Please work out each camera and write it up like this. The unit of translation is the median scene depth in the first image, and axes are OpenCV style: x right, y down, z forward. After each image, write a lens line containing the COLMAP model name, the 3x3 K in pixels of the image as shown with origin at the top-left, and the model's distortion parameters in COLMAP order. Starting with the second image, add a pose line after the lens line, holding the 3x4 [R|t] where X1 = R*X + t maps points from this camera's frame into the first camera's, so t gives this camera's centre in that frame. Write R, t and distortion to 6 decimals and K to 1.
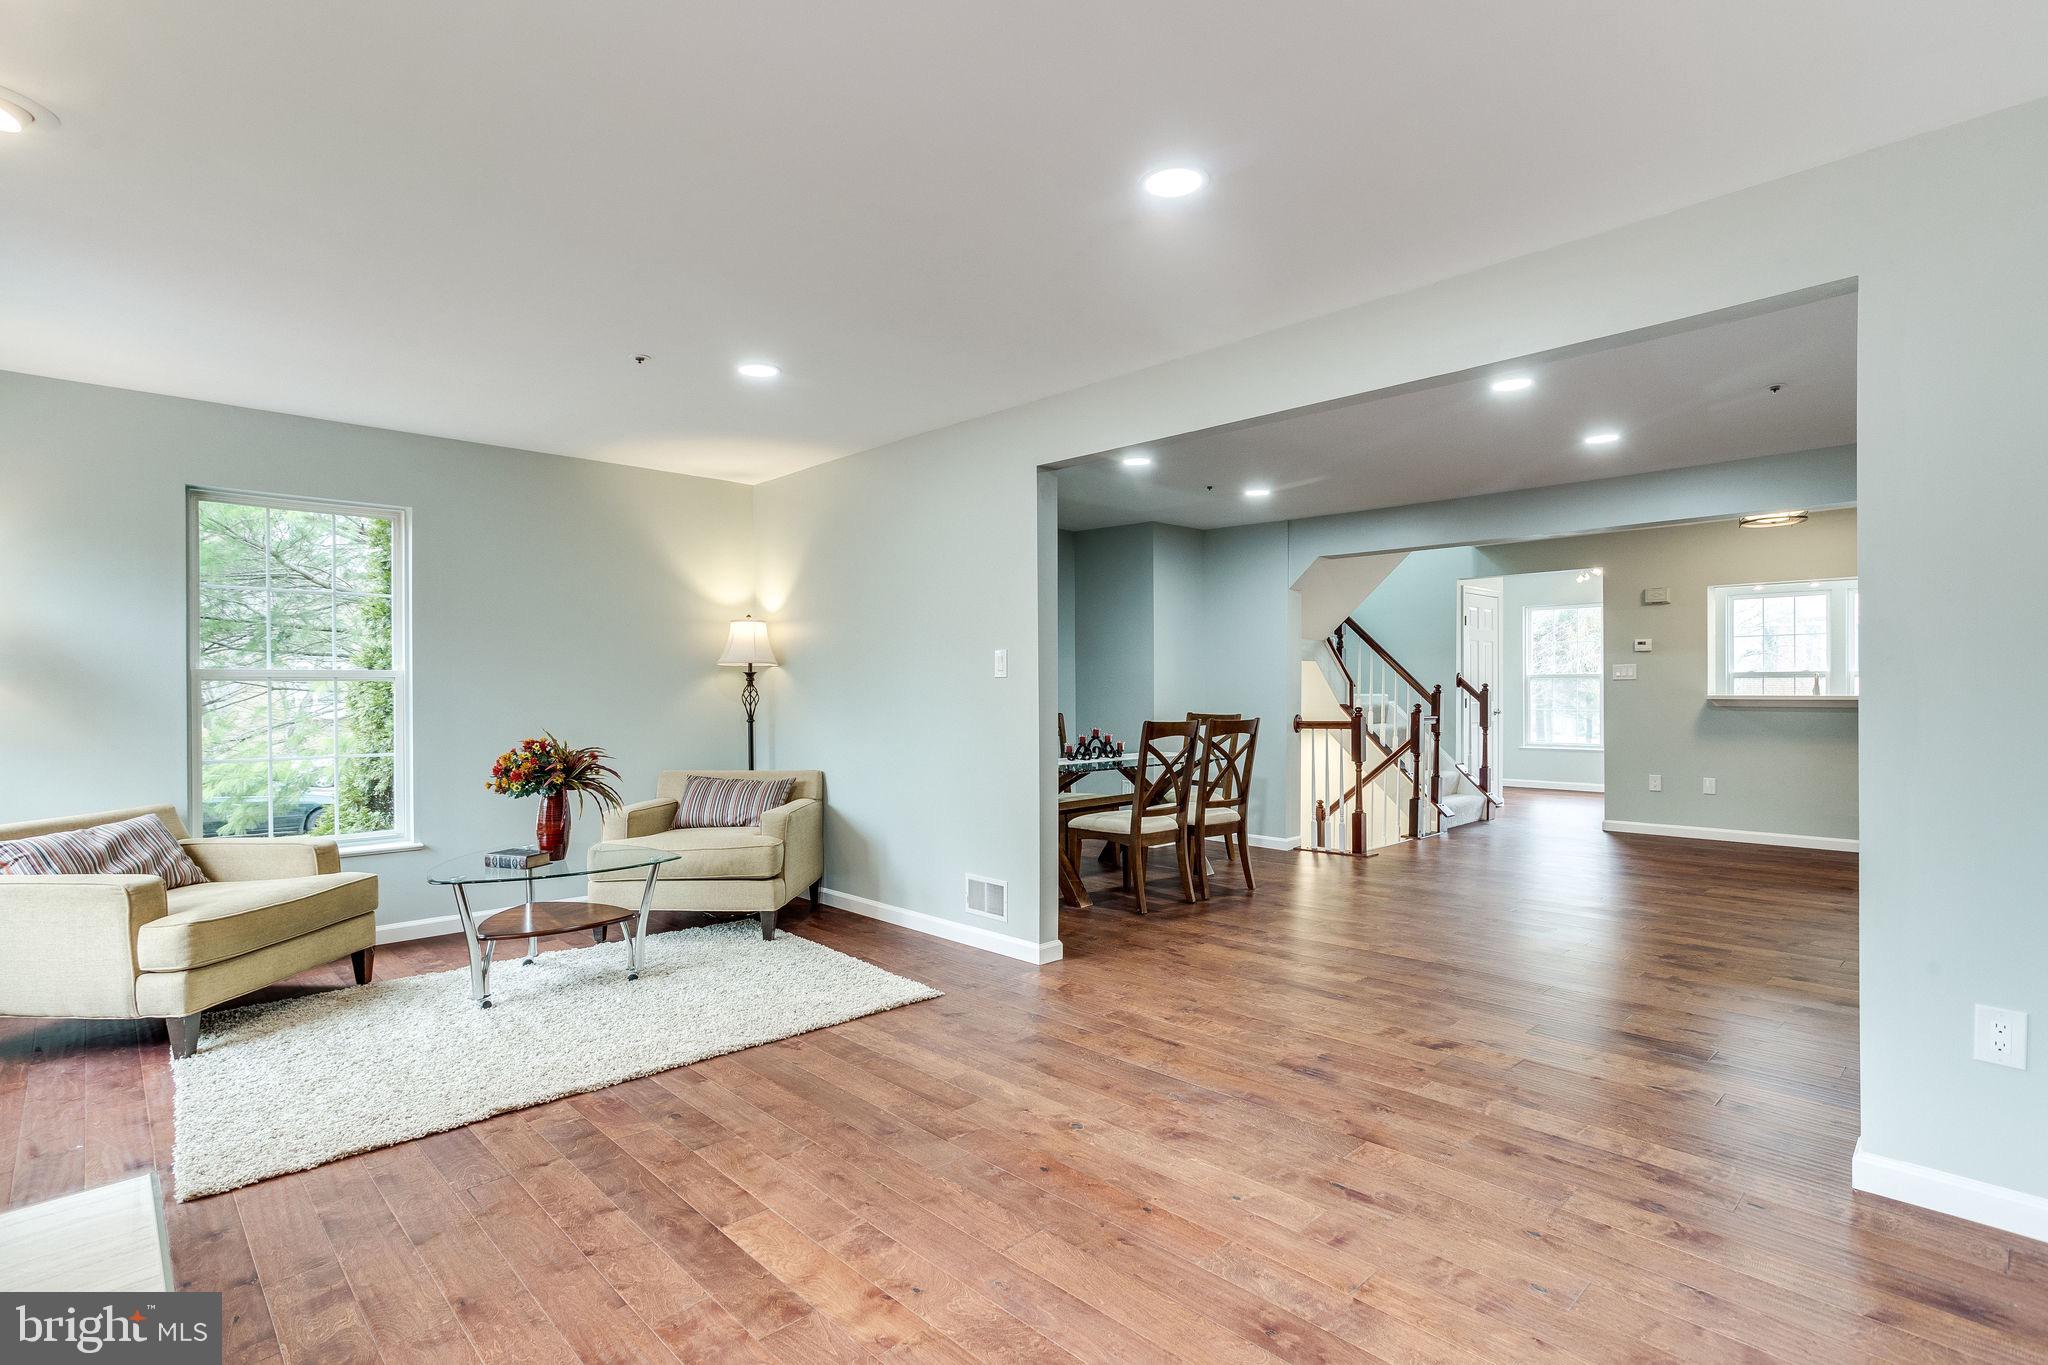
lens RADIAL K [[1009.8, 0, 1021.4], [0, 1009.8, 690.8], [0, 0, 1]] dist [-0.019426, 0.016796]
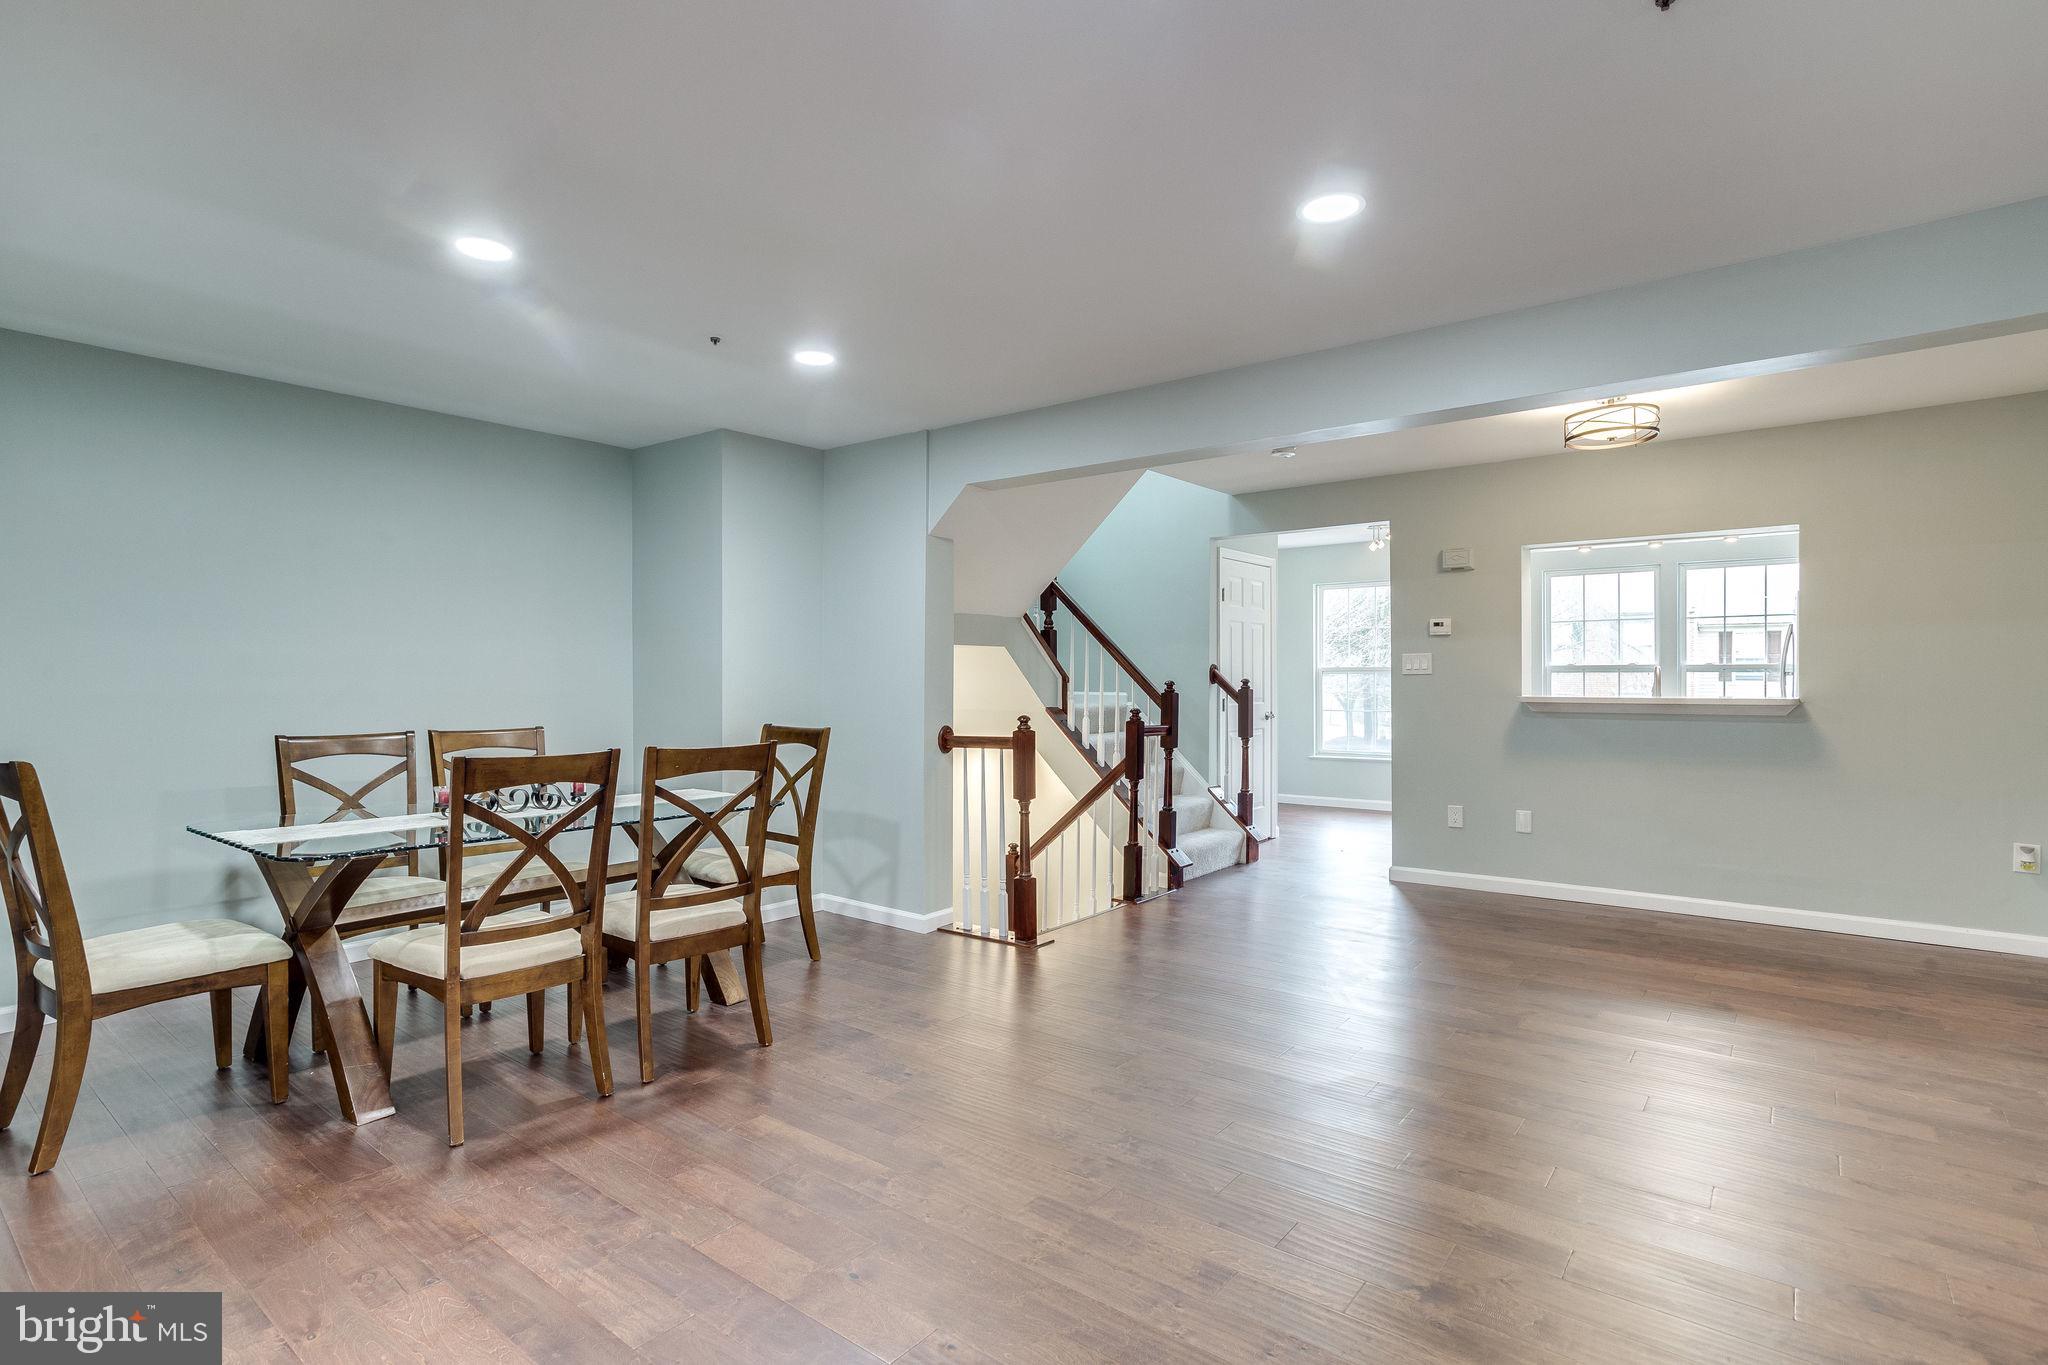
lens RADIAL K [[1065.8, 0, 995.4], [0, 1065.8, 677.6], [0, 0, 1]] dist [-0.006309, 0.000131]
pose [[0.990580, 0.002456, 0.136913, 0.185107], [-0.001636, 0.999980, -0.006102, -0.003243], [-0.136926, 0.005820, 0.990564, 0.266941]]
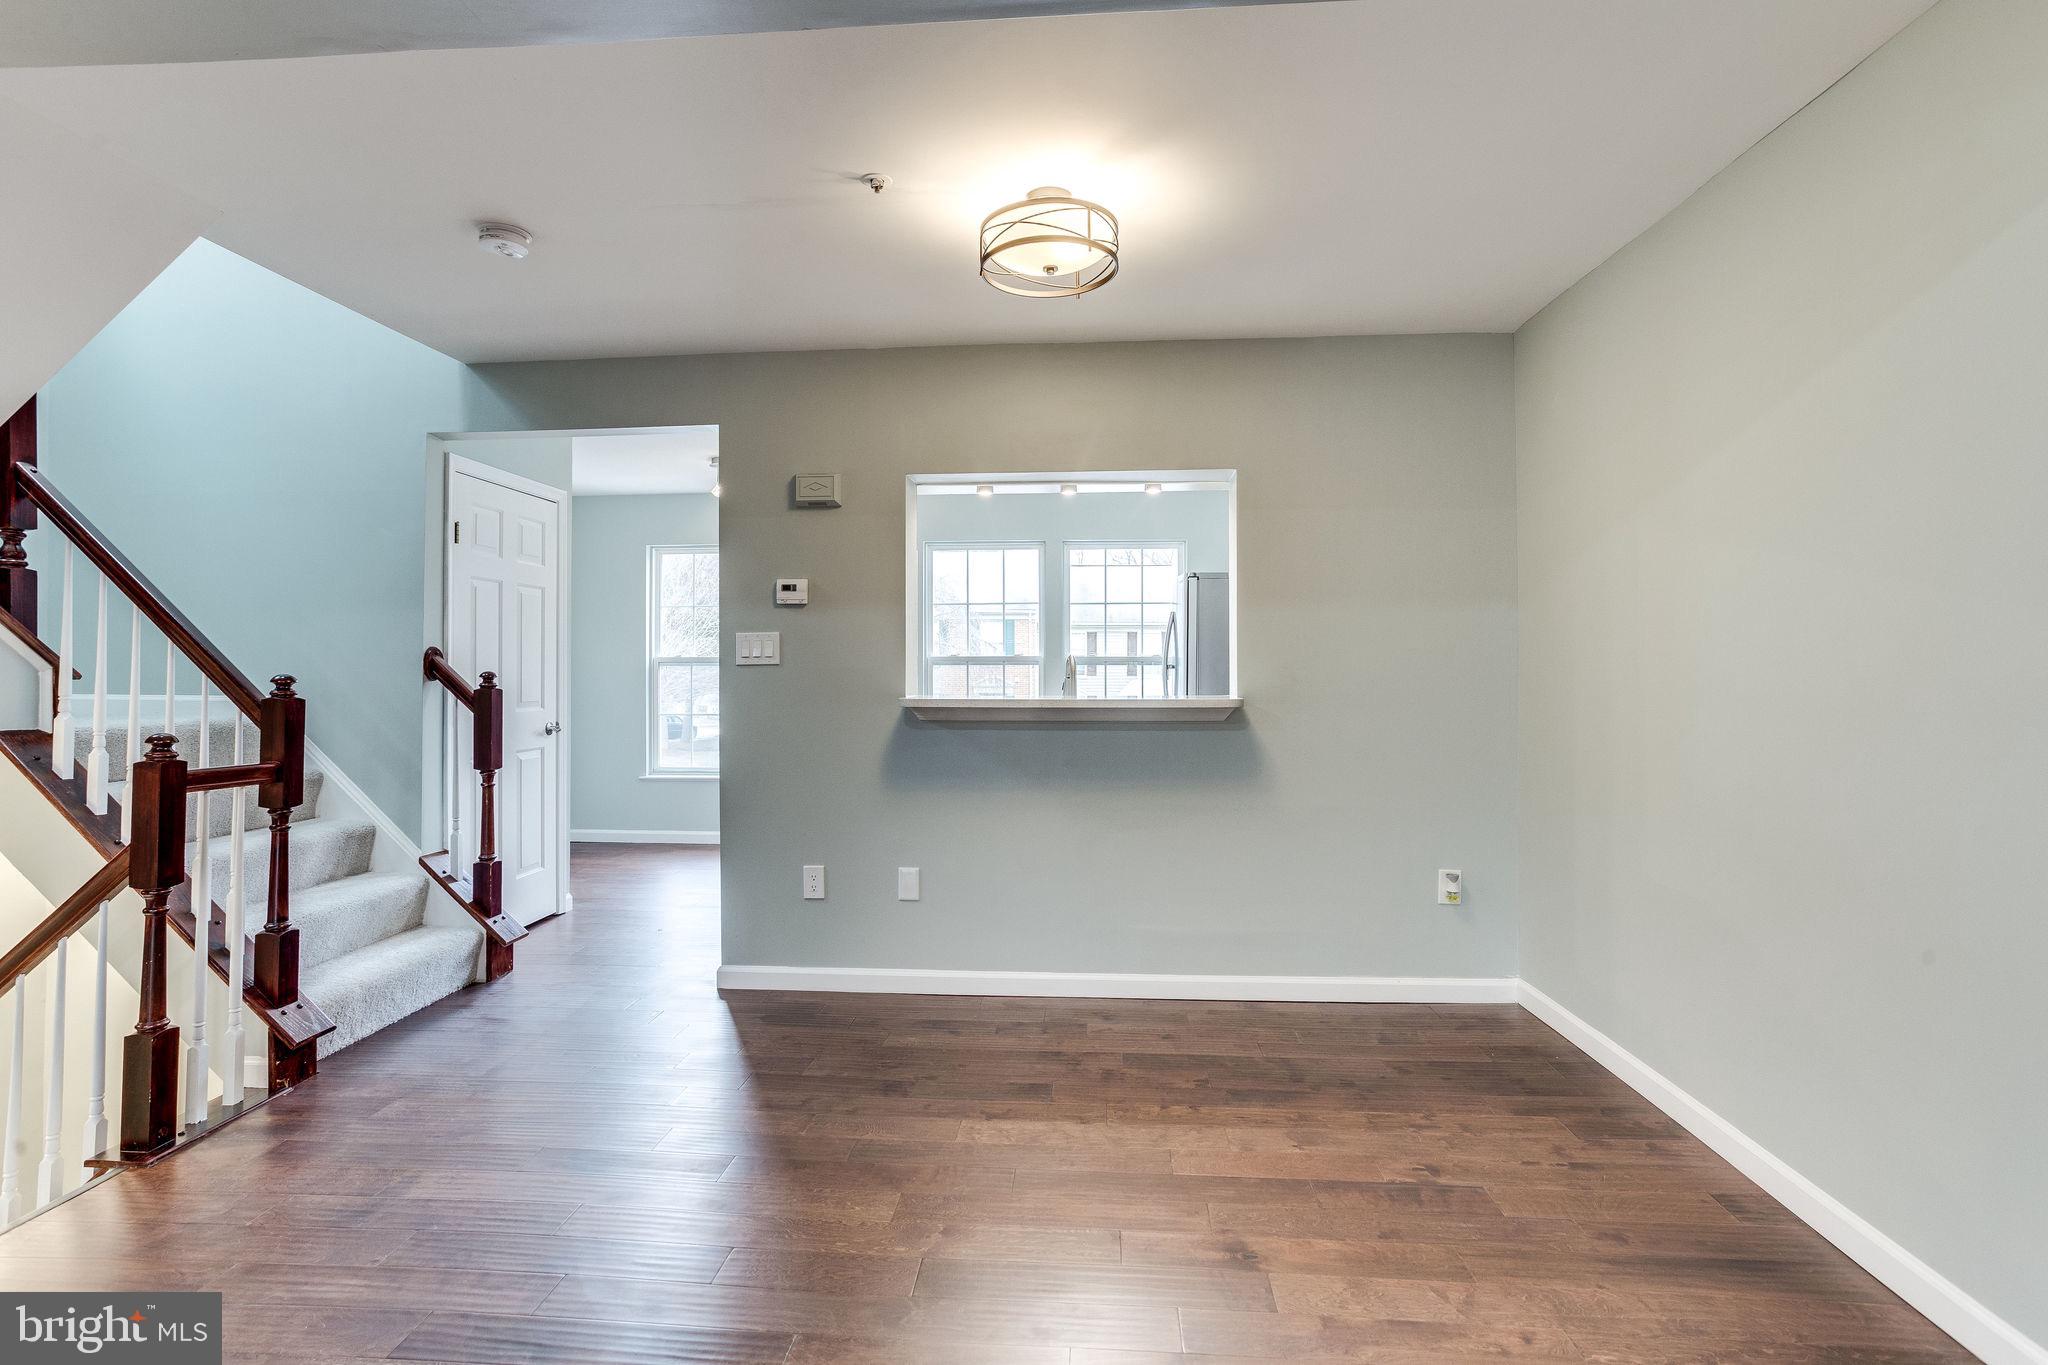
lens RADIAL K [[1009.8, 0, 1021.4], [0, 1009.8, 690.8], [0, 0, 1]] dist [-0.019426, 0.016796]
pose [[0.748558, -0.006750, 0.663035, 0.373248], [-0.000679, 0.999940, 0.010947, -0.004175], [-0.663069, -0.008645, 0.748509, 0.555784]]
